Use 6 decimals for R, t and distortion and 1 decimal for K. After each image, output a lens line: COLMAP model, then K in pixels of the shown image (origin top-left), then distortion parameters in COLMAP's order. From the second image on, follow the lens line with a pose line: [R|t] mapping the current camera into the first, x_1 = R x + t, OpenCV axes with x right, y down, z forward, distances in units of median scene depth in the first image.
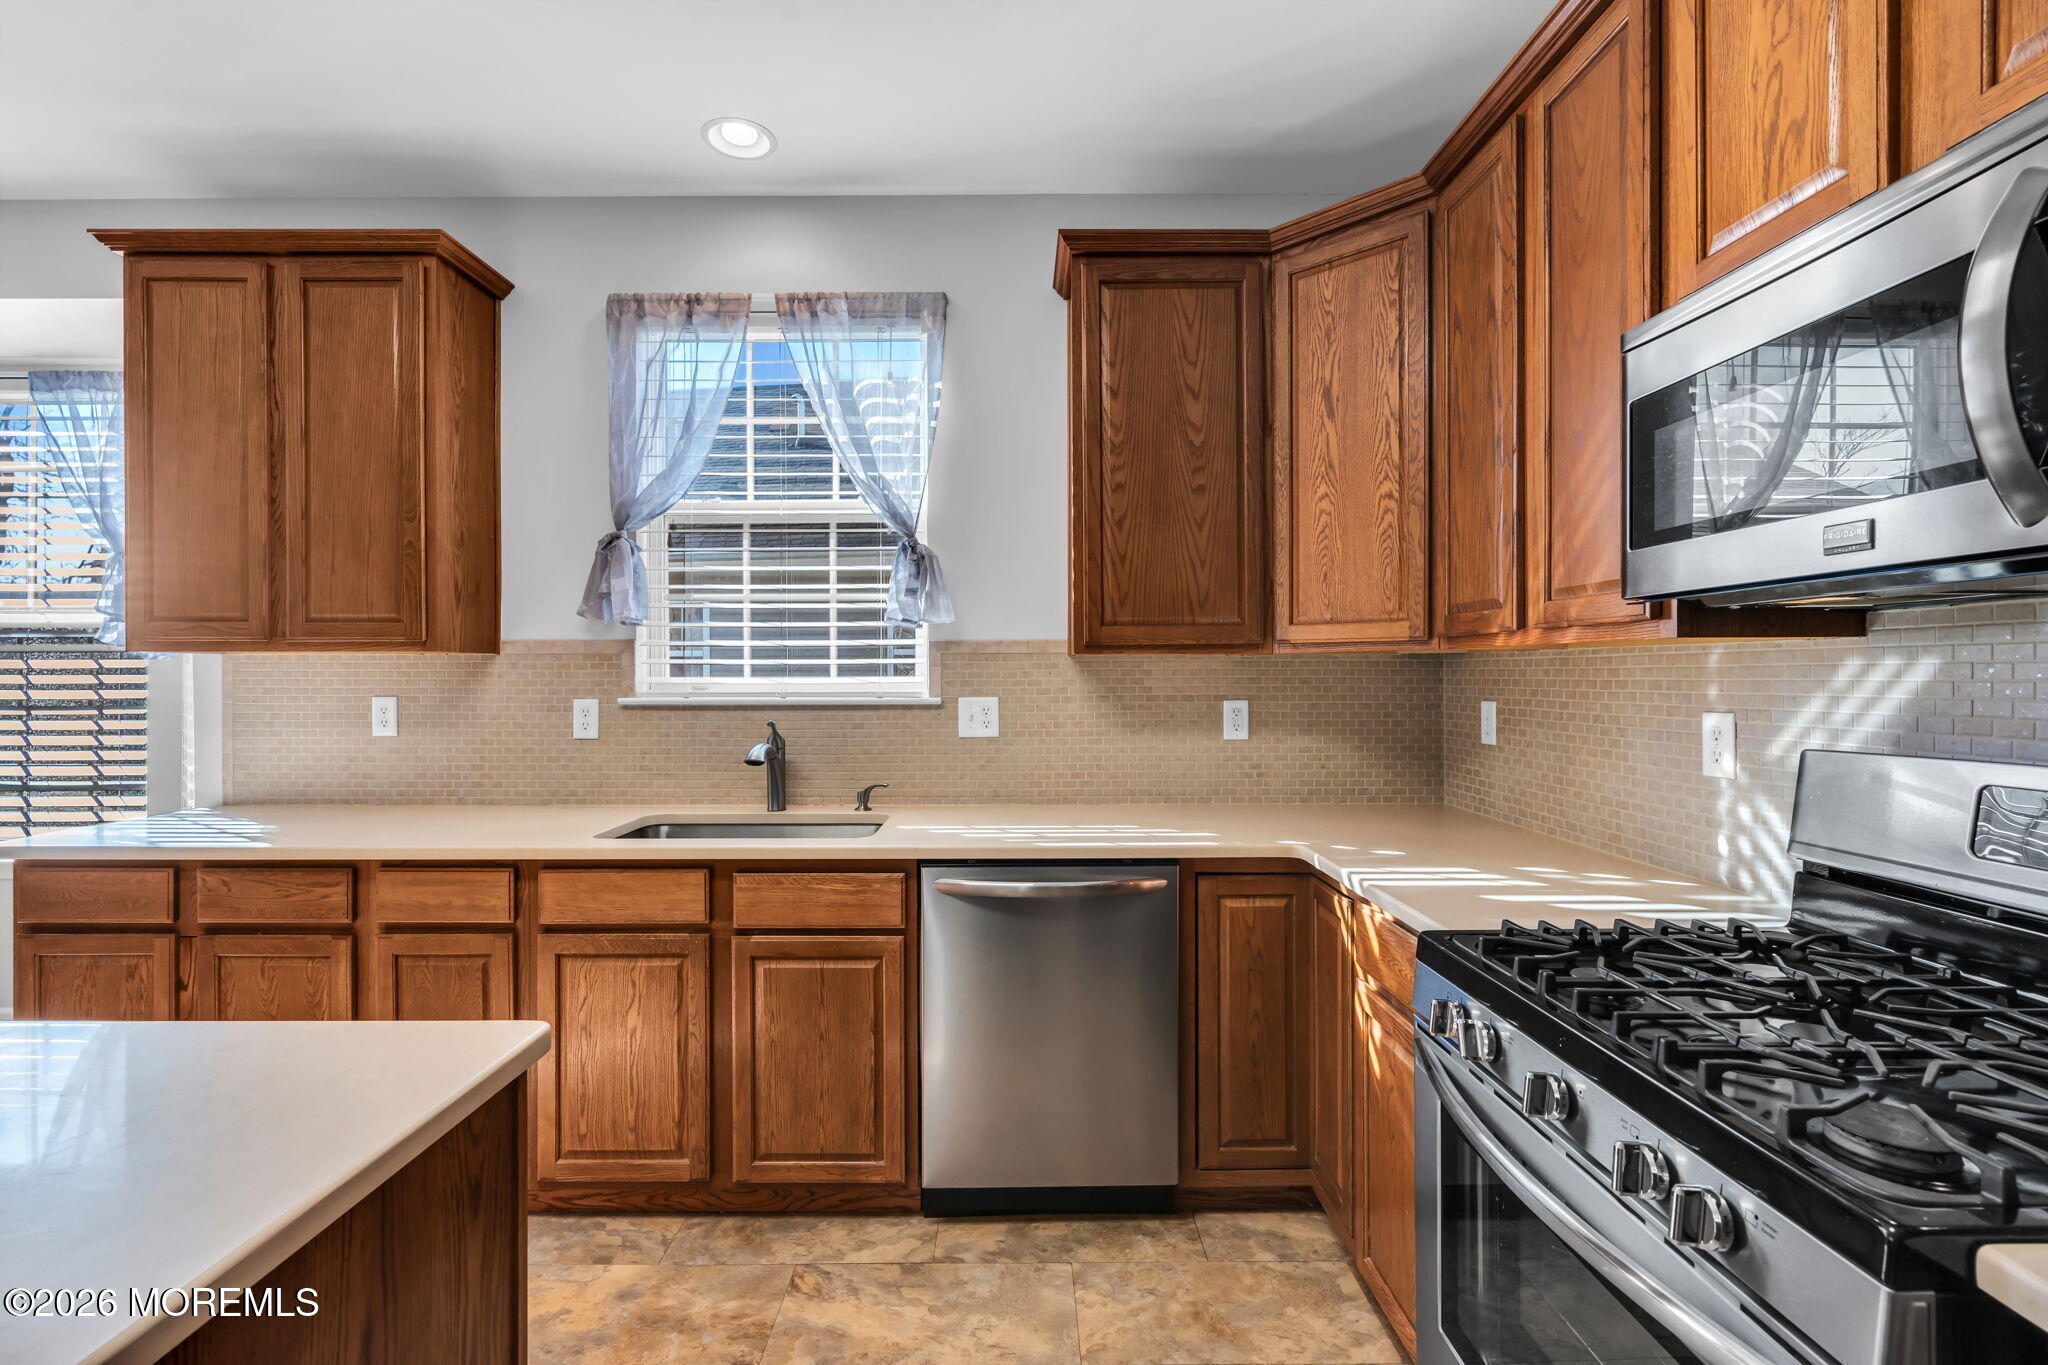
lens RADIAL K [[917.2, 0, 1020.2], [0, 917.2, 676.3], [0, 0, 1]] dist [-0.005815, 0.001225]
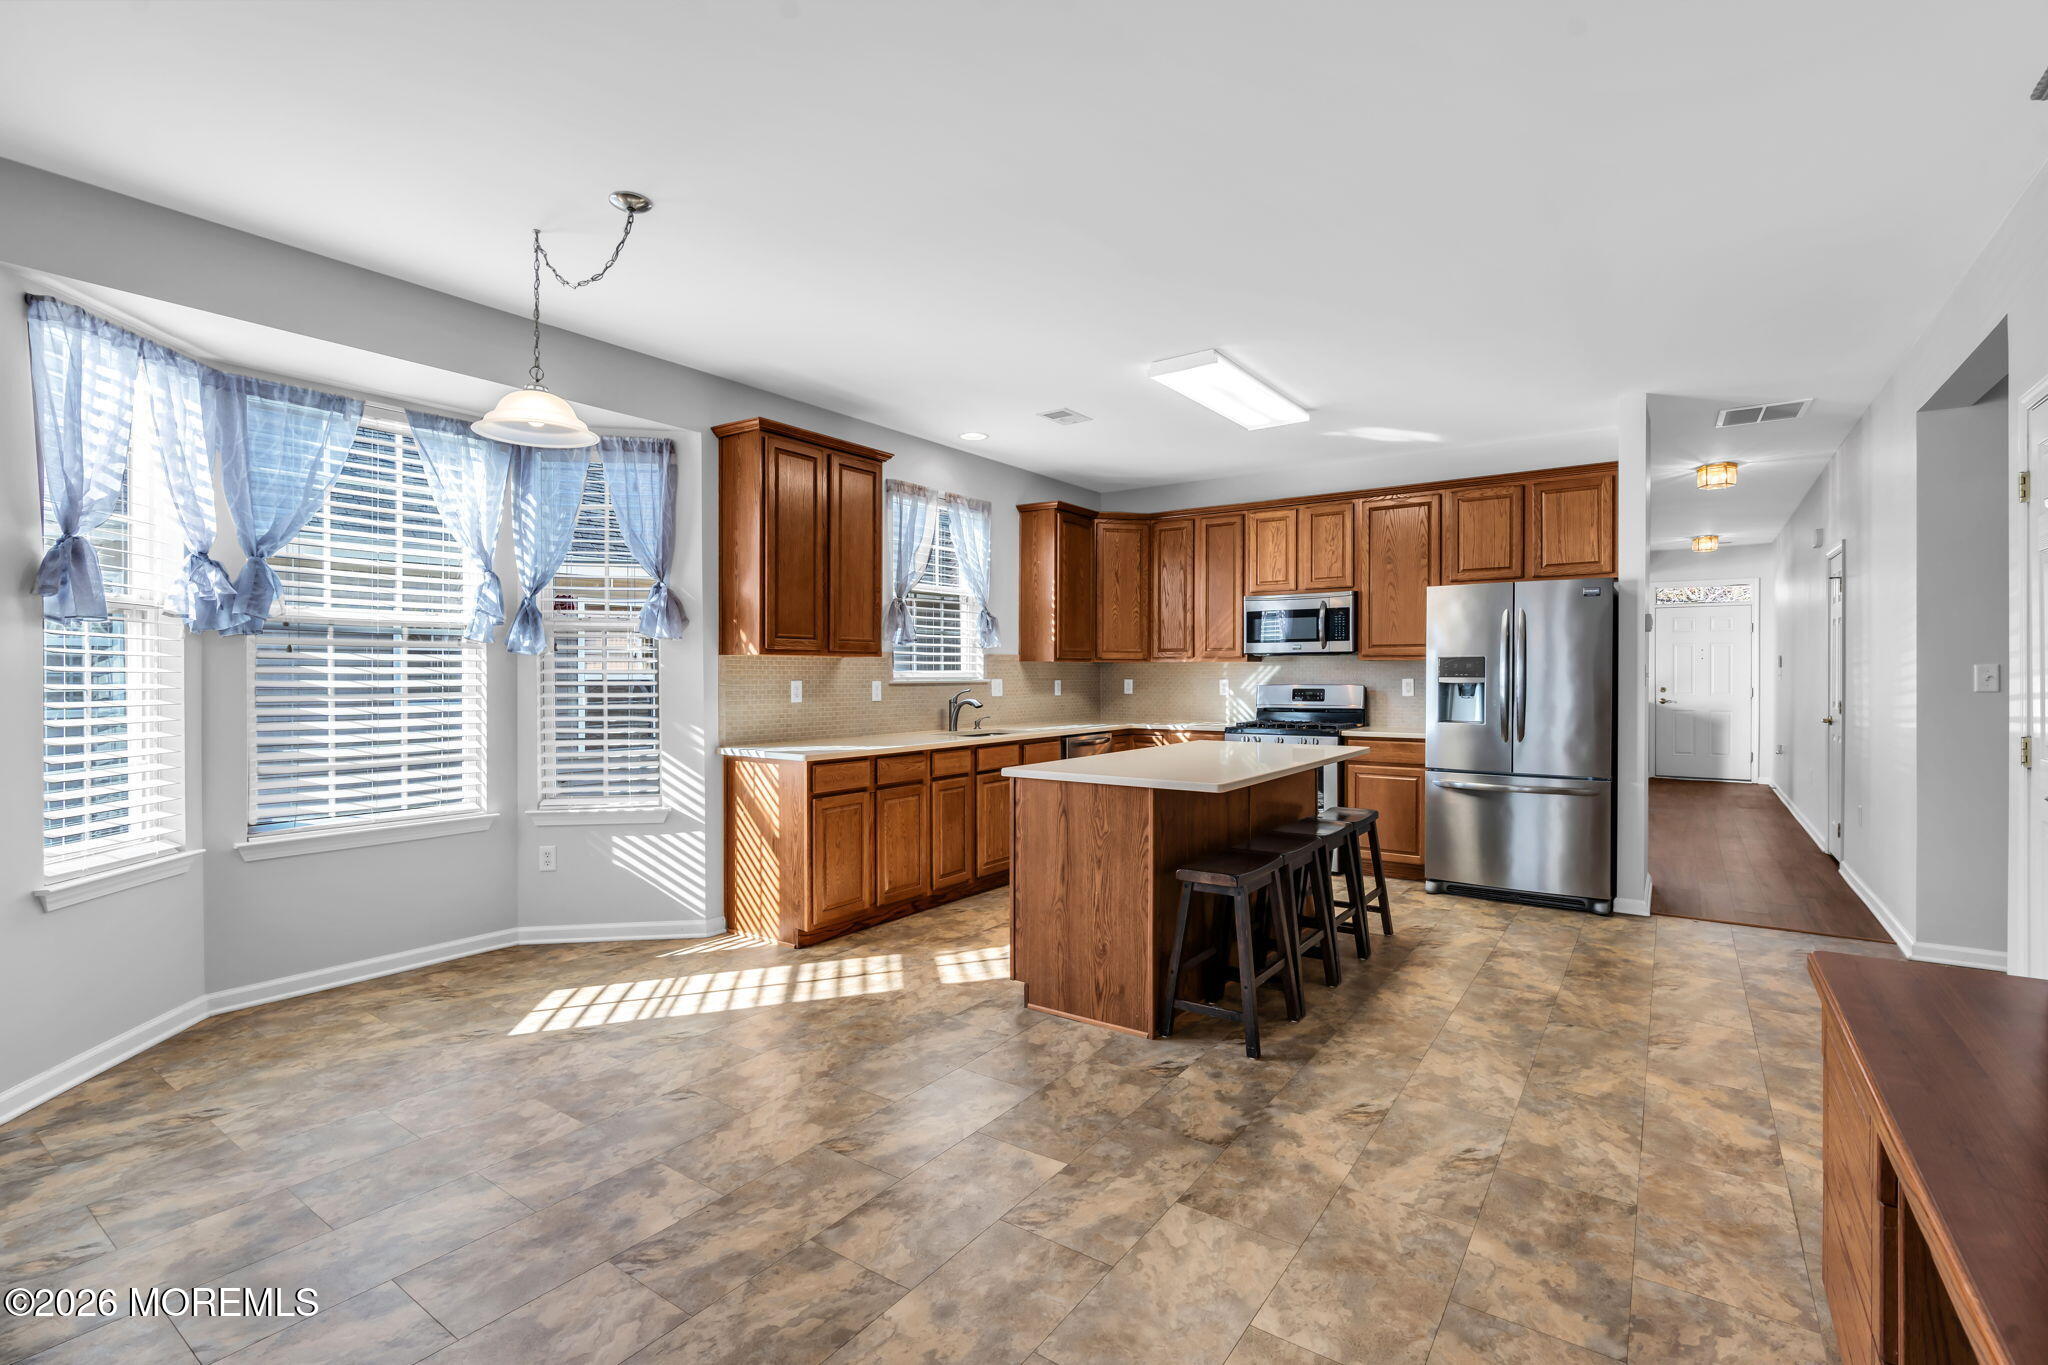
lens RADIAL K [[927.8, 0, 1020.3], [0, 927.8, 677.2], [0, 0, 1]] dist [-0.003798, 0.000019]
pose [[0.580386, -0.002775, 0.814336, -1.948022], [0.001135, 0.999996, 0.002599, 0.012294], [-0.814340, -0.000584, 0.580387, -0.410823]]
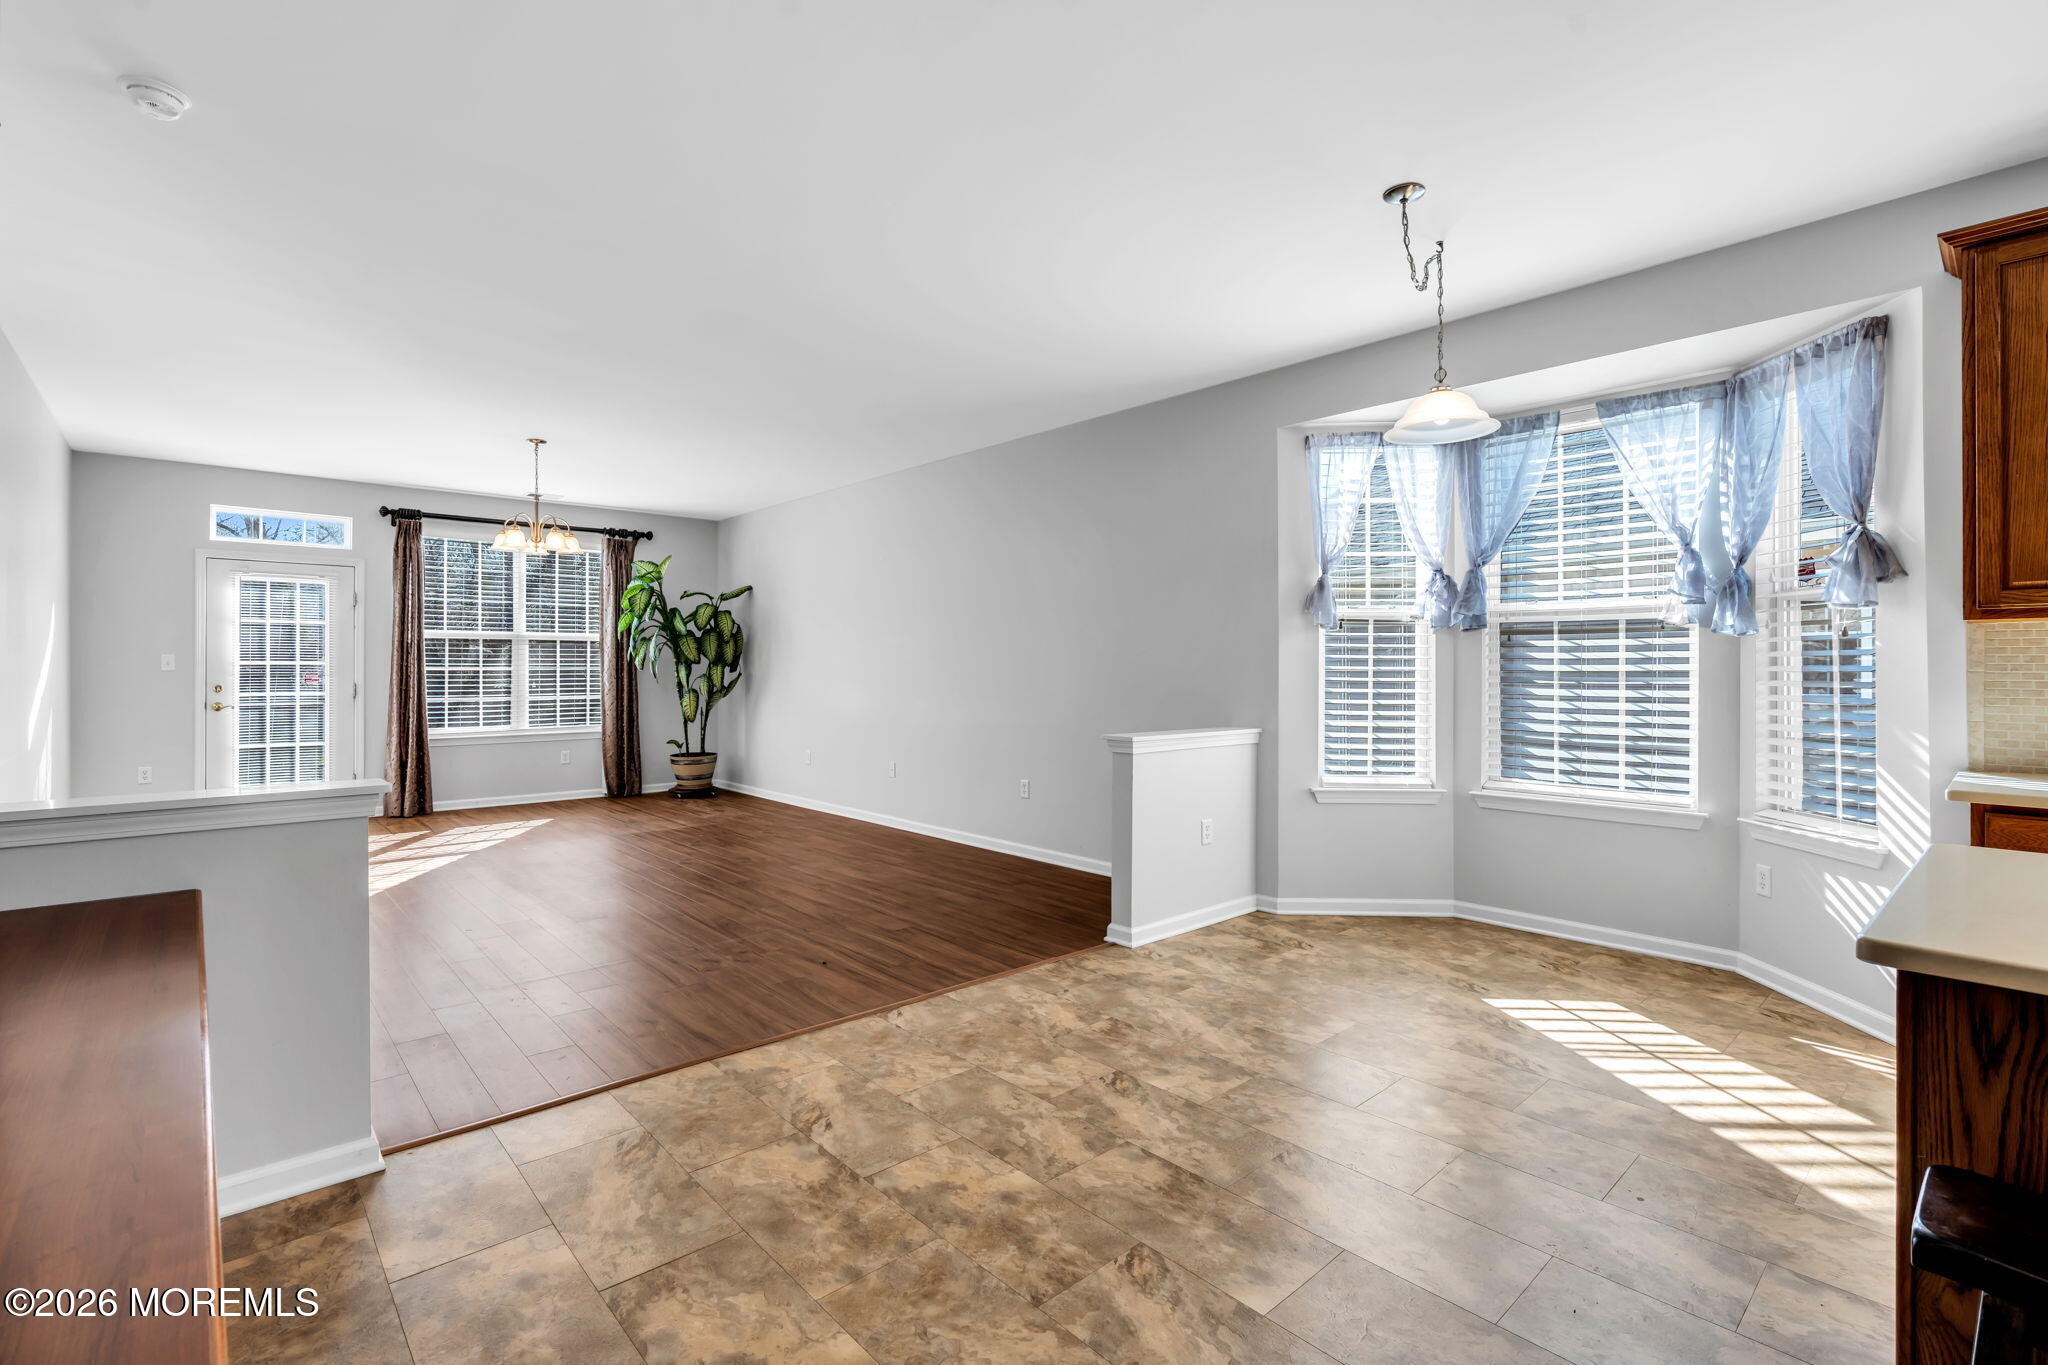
lens RADIAL K [[926.6, 0, 1015.8], [0, 926.6, 668.0], [0, 0, 1]] dist [-0.004943, 0.000552]
pose [[0.665660, -0.000002, -0.746255, -0.826962], [-0.002656, 0.999994, -0.002372, 0.031686], [0.746251, 0.003561, 0.665656, -0.492380]]
